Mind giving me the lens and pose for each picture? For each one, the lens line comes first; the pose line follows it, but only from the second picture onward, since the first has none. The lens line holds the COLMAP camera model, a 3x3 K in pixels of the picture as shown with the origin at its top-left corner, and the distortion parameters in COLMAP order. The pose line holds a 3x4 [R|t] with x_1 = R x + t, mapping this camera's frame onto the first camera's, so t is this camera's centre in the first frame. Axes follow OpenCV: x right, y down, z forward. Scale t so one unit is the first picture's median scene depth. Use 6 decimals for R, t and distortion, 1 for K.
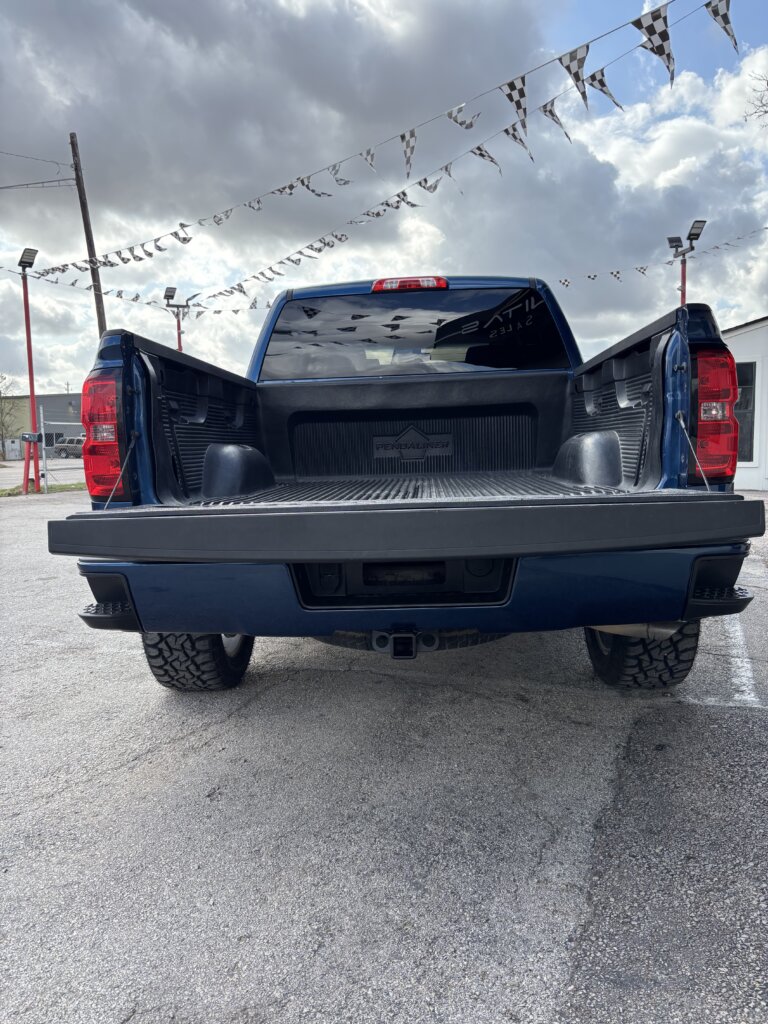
lens RADIAL K [[825.4, 0, 364.9], [0, 825.4, 511.7], [0, 0, 1]] dist [0.012958, 0.003226]
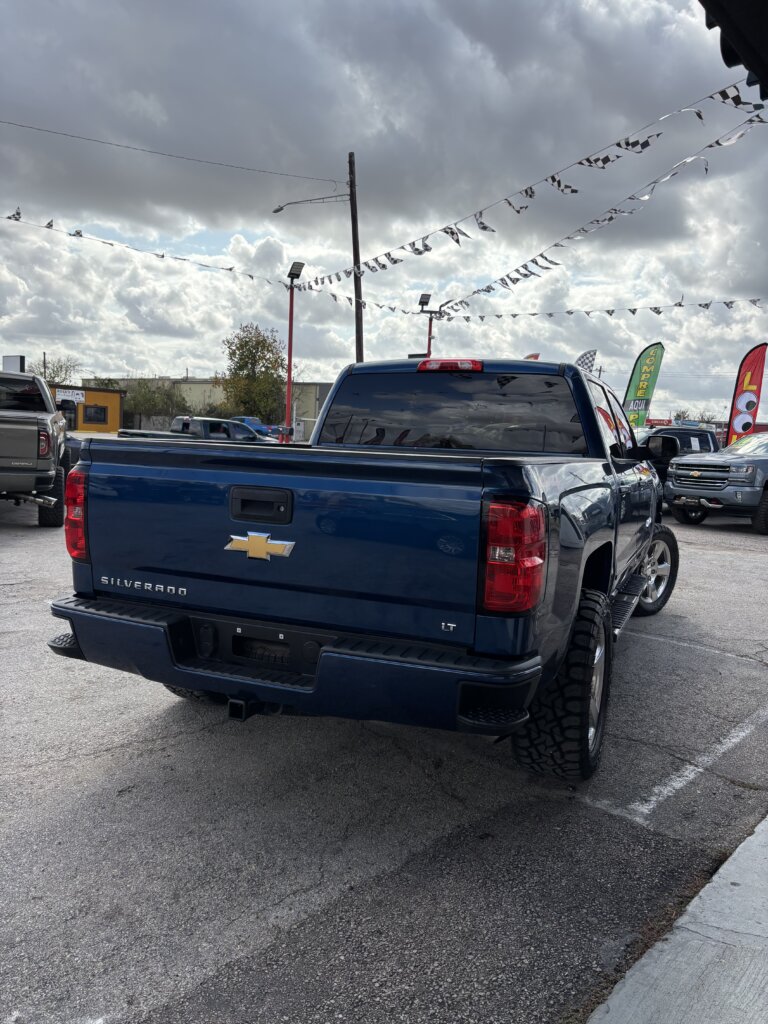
lens RADIAL K [[825.4, 0, 364.9], [0, 825.4, 511.7], [0, 0, 1]] dist [0.012958, 0.003226]
pose [[0.933968, 0.104065, -0.341869, 0.396697], [-0.097496, 0.994570, 0.036395, -0.128937], [0.343800, -0.000661, 0.939043, -0.077128]]
